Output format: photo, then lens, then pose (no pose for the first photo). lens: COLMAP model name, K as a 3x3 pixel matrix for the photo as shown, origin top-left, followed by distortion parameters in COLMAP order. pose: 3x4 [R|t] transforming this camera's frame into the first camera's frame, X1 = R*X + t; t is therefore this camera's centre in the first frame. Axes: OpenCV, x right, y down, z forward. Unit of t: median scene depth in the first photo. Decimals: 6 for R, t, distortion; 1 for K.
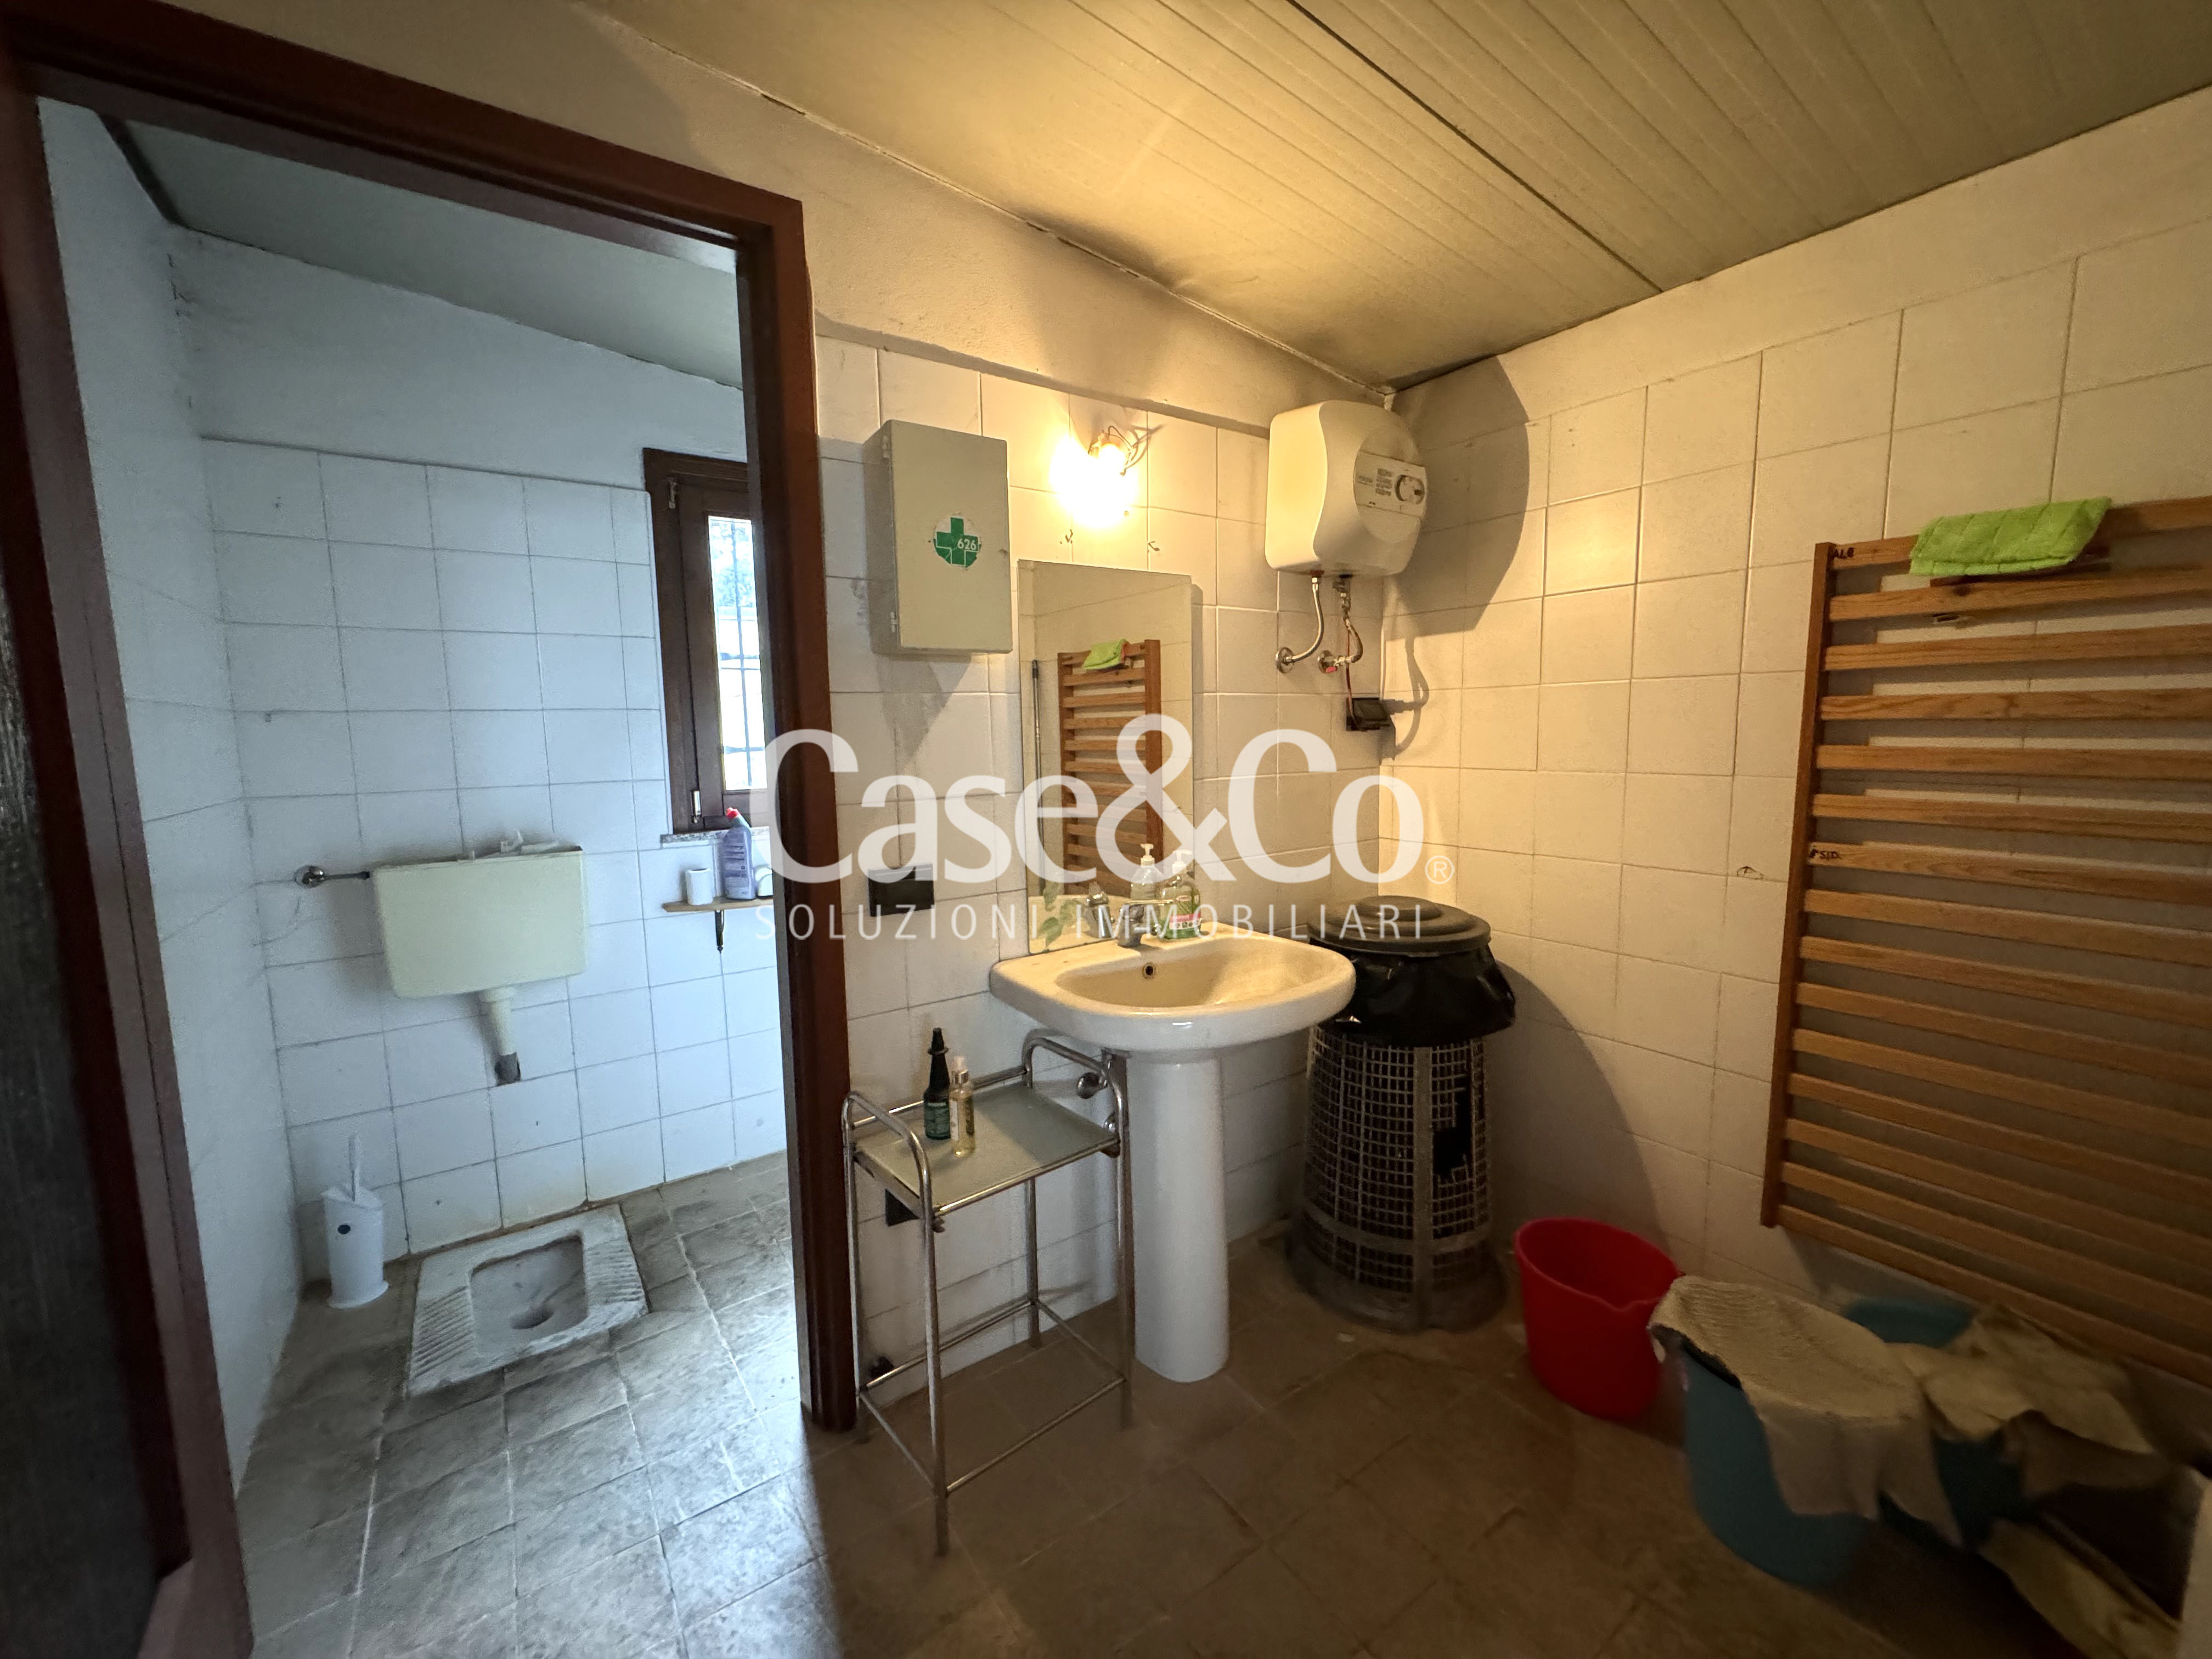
lens RADIAL K [[883.9, 0, 1108.0], [0, 883.9, 828.9], [0, 0, 1]] dist [-0.002464, 0.000732]
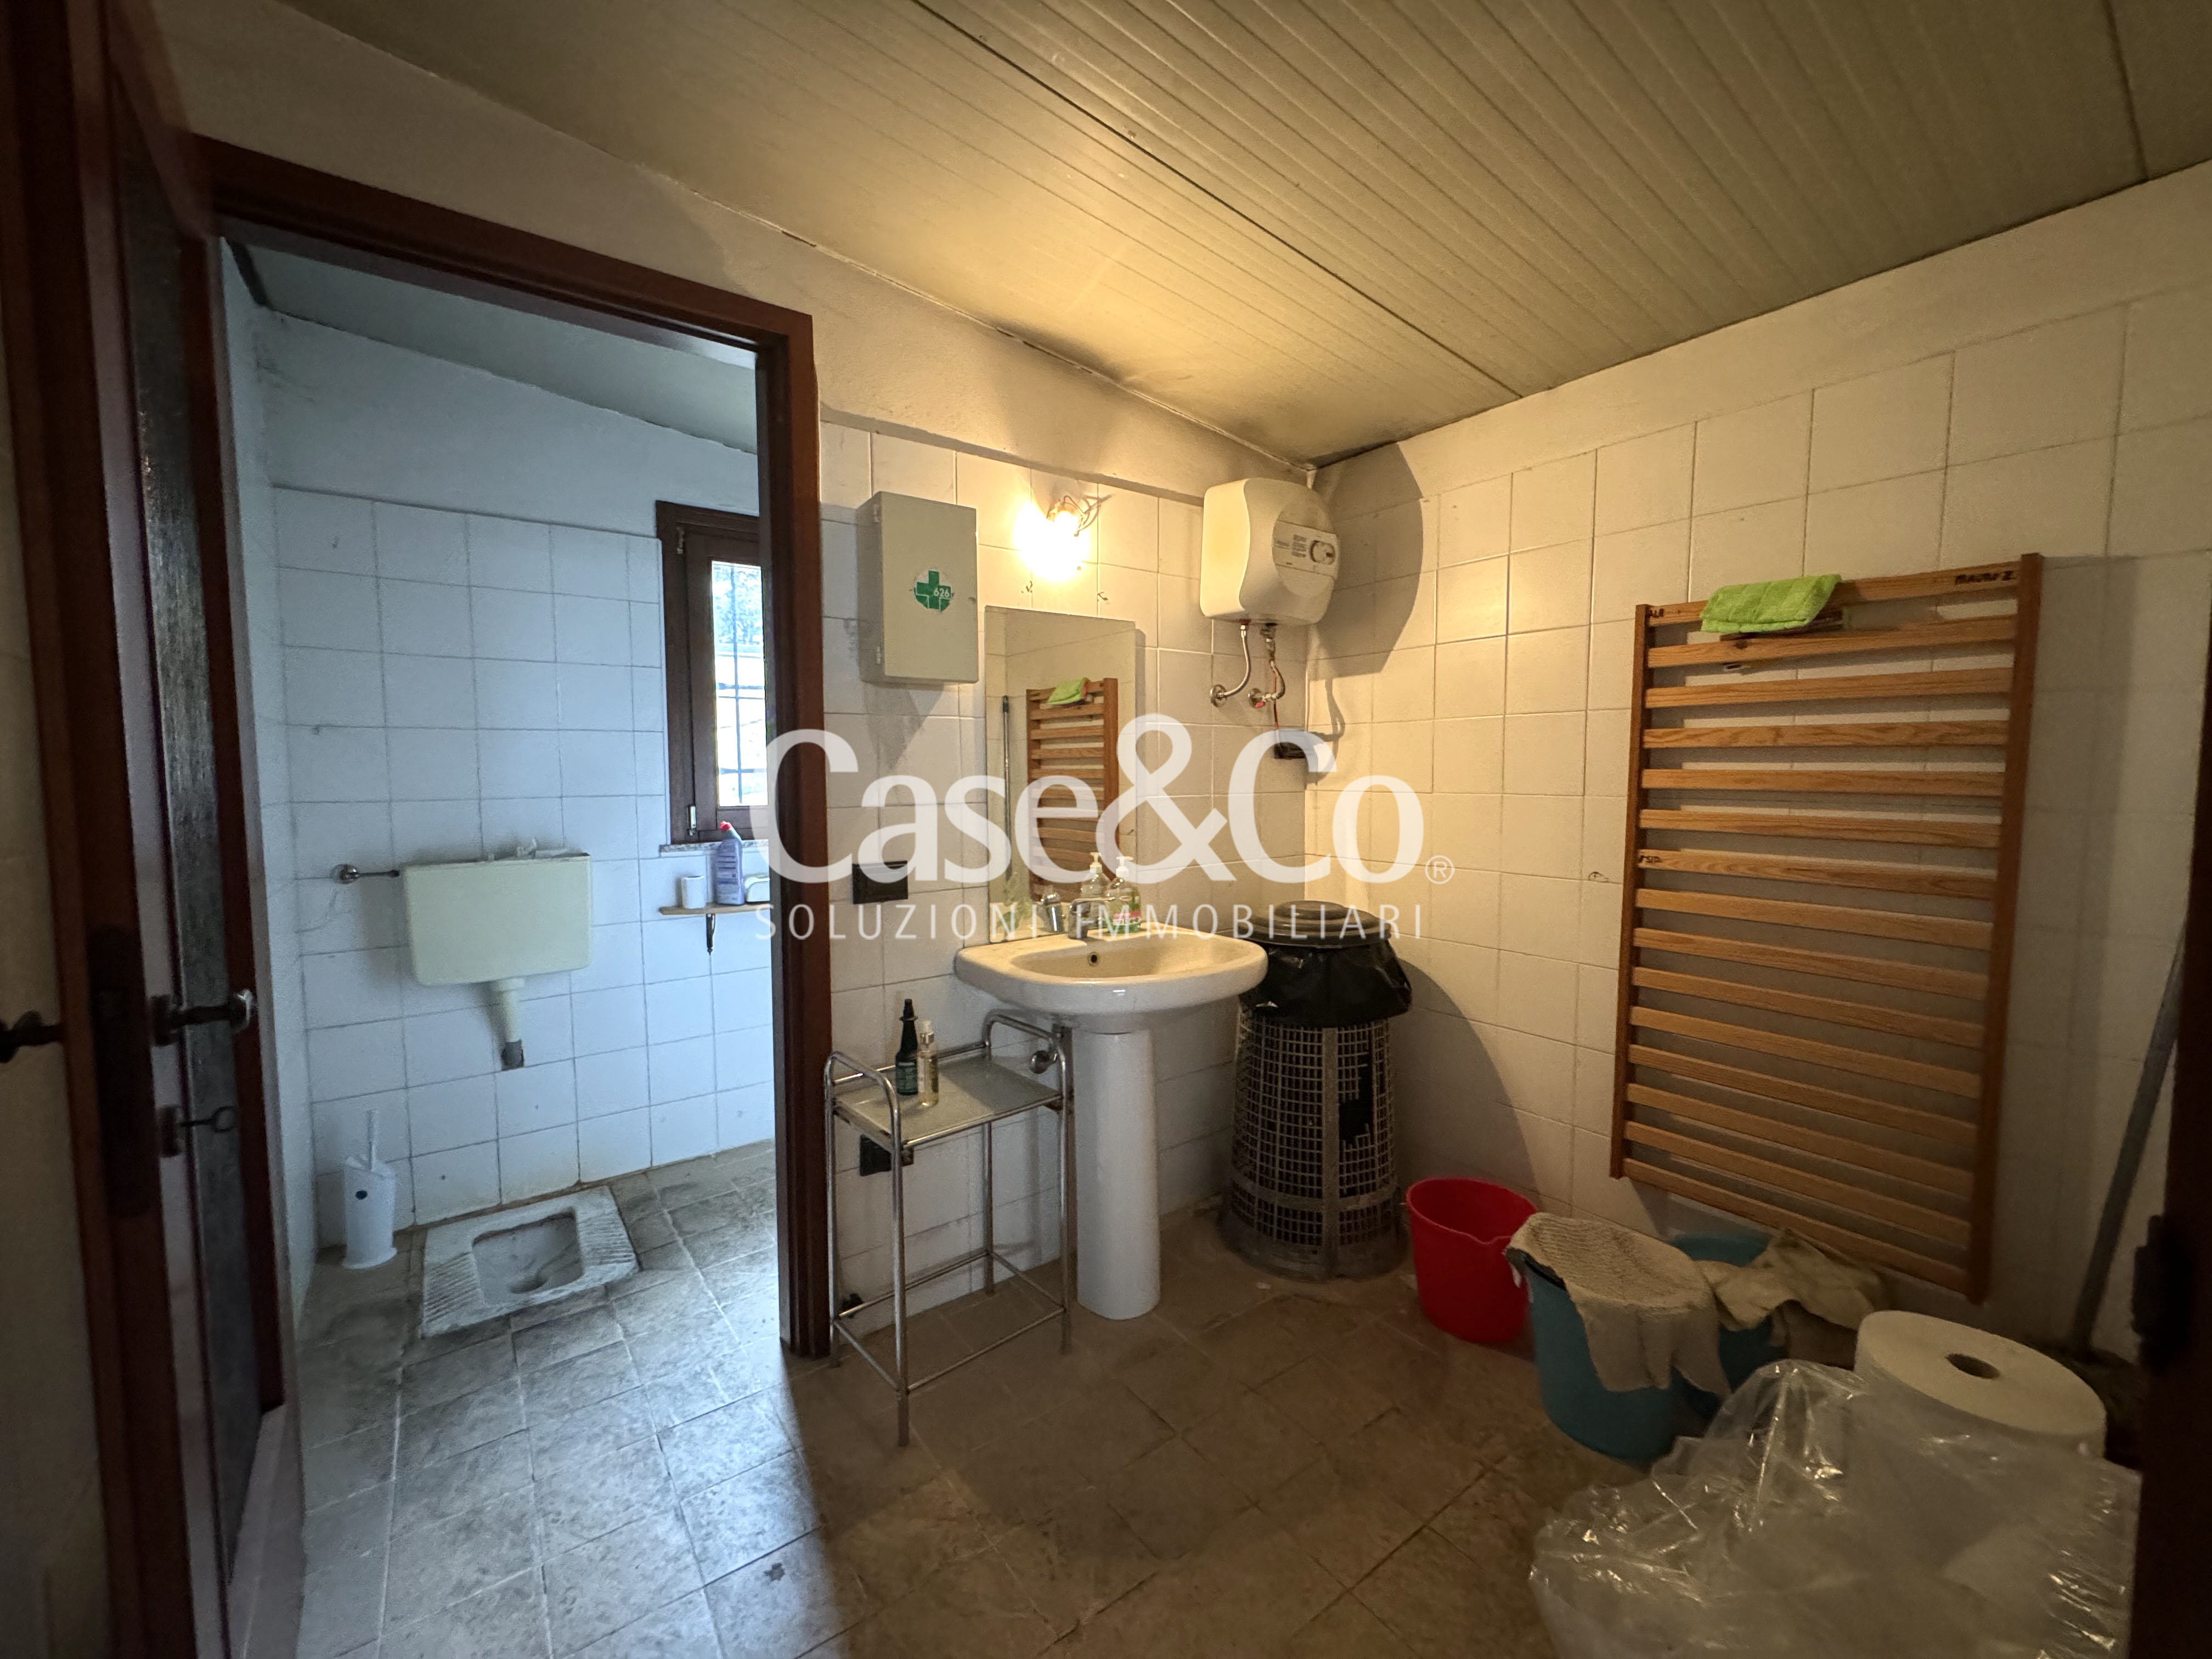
lens RADIAL K [[883.9, 0, 1109.0], [0, 883.9, 830.0], [0, 0, 1]] dist [-0.002464, 0.000732]
pose [[0.999537, 0.011956, 0.027969, 0.034809], [-0.010636, 0.998845, -0.046848, 0.050487], [-0.028497, 0.046529, 0.998510, -0.175892]]
